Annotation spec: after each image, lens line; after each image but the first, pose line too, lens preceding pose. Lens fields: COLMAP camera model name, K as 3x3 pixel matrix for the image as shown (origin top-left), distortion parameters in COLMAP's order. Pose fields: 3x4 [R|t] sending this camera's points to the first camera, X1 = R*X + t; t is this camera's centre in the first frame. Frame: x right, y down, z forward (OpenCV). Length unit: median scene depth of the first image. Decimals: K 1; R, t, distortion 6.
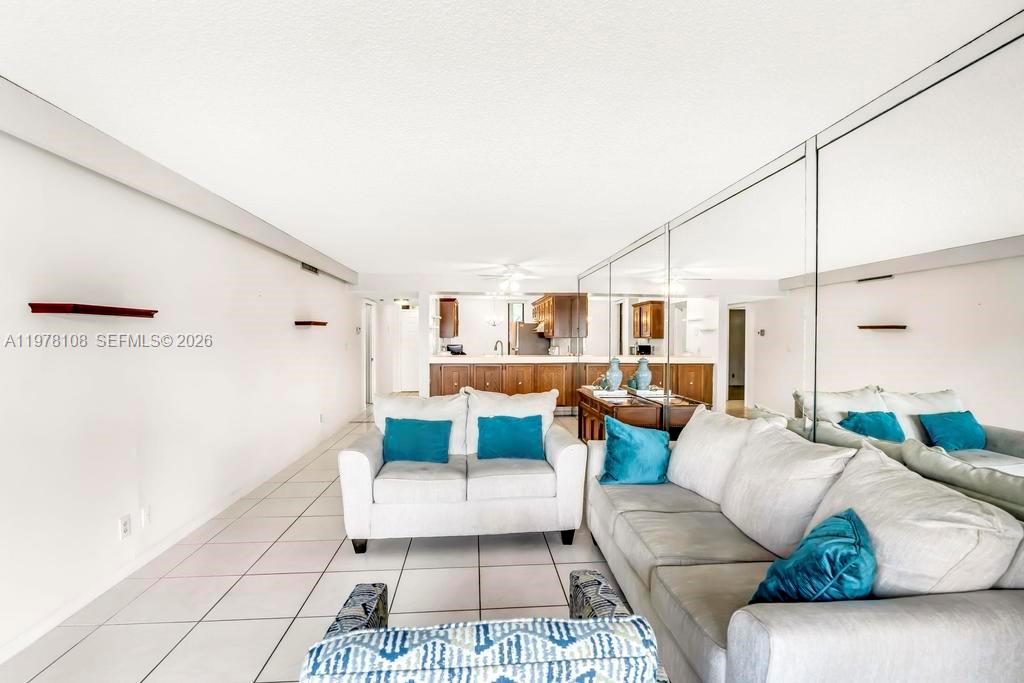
lens RADIAL K [[492.1, 0, 522.3], [0, 492.1, 345.0], [0, 0, 1]] dist [-0.006018, 0.000051]
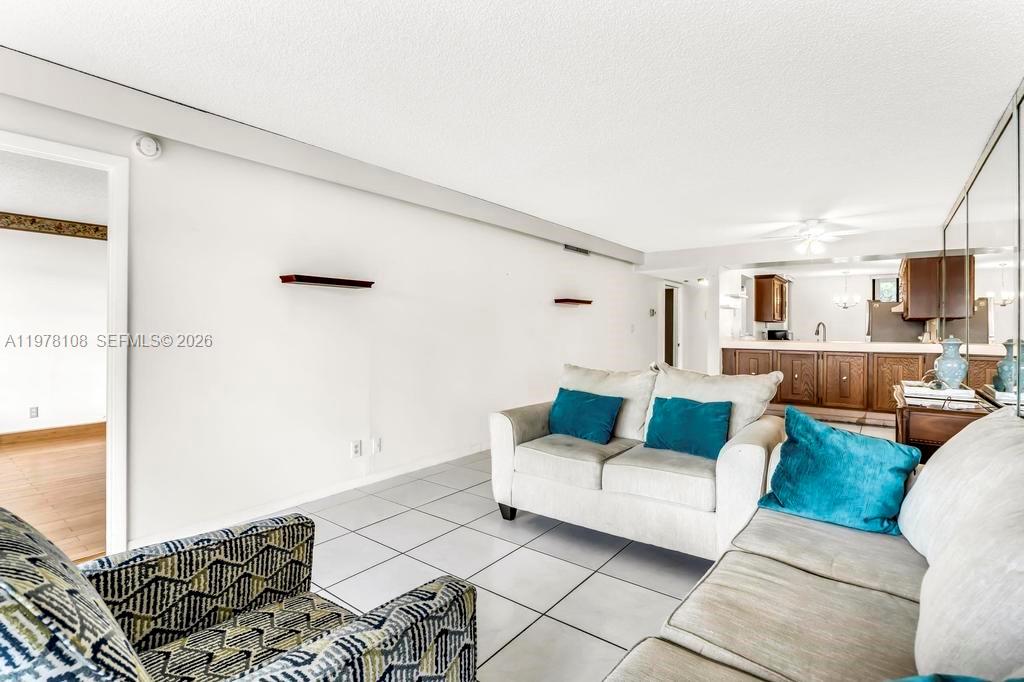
lens RADIAL K [[492.1, 0, 522.2], [0, 492.1, 331.7], [0, 0, 1]] dist [-0.006018, 0.000051]
pose [[0.740532, 0.004494, -0.672006, 0.206180], [-0.015211, 0.999834, -0.010076, 0.034207], [0.671849, 0.017683, 0.740477, 0.169053]]
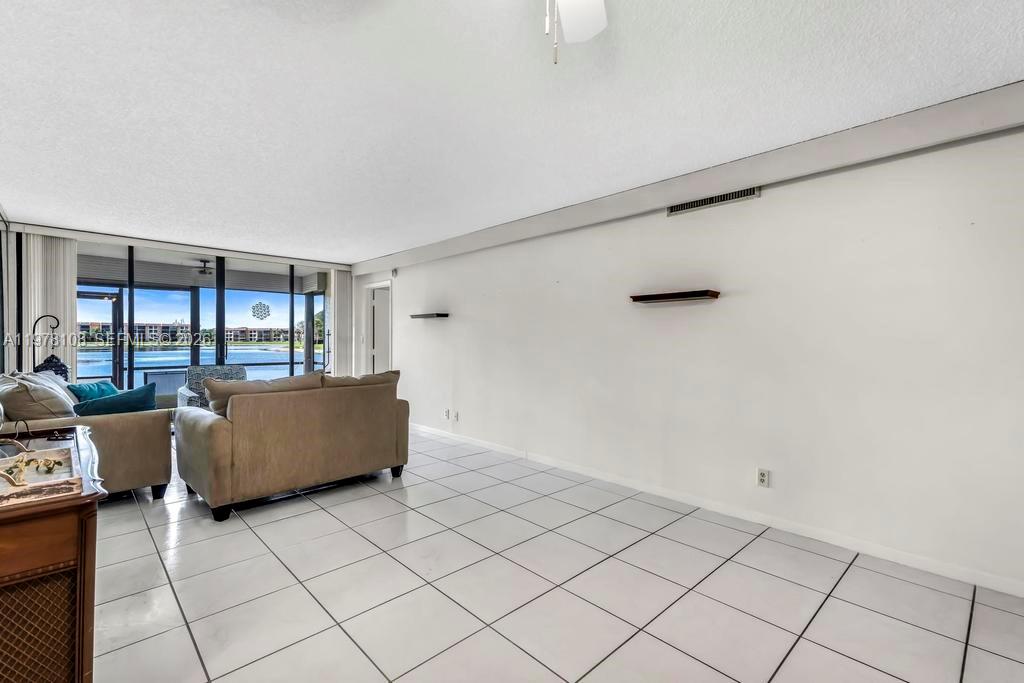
lens RADIAL K [[459.2, 0, 508.9], [0, 459.2, 337.4], [0, 0, 1]] dist [0.034901, -0.003877]
pose [[-0.794838, -0.003158, -0.606813, 0.104935], [-0.012259, 0.999866, 0.010853, 0.004407], [0.606698, 0.016066, -0.794770, 1.462633]]
